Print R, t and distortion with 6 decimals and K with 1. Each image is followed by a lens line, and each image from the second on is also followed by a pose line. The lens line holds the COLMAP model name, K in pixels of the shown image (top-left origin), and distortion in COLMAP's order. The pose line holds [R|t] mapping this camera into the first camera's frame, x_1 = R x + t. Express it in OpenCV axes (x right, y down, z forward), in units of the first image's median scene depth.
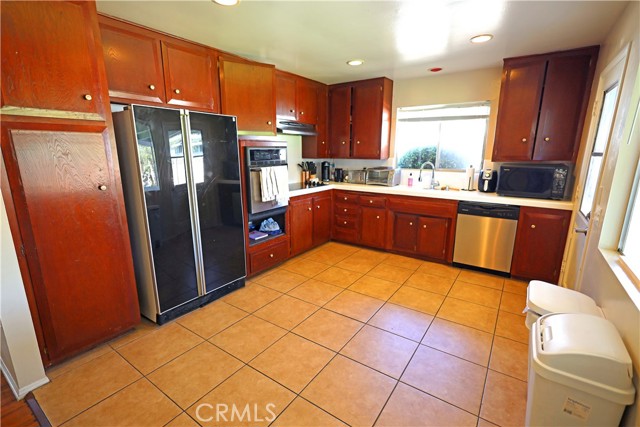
lens RADIAL K [[295.3, 0, 318.8], [0, 295.3, 214.2], [0, 0, 1]] dist [0.000306, 0.000354]
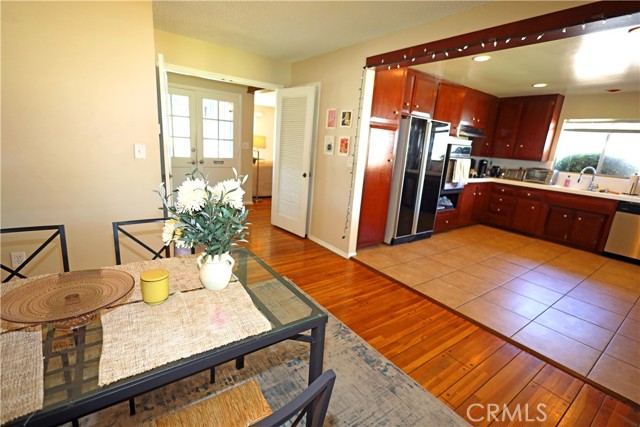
lens RADIAL K [[295.3, 0, 319.3], [0, 295.3, 214.4], [0, 0, 1]] dist [0.000306, 0.000354]
pose [[0.944878, 0.142546, -0.294763, -0.277189], [-0.138760, 0.989748, 0.033835, 0.120606], [0.296565, 0.008931, 0.954971, -0.447342]]
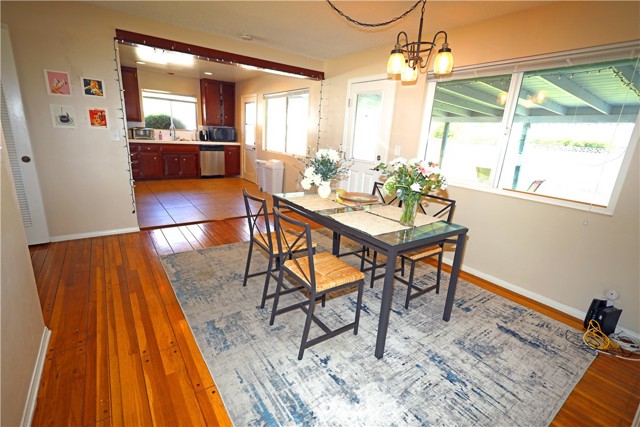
lens RADIAL K [[295.3, 0, 319.7], [0, 295.3, 213.8], [0, 0, 1]] dist [0.000306, 0.000354]
pose [[0.325123, -0.235202, 0.915956, -1.095092], [0.145133, 0.969512, 0.197439, 0.119965], [-0.934469, 0.068743, 0.349346, -0.416631]]
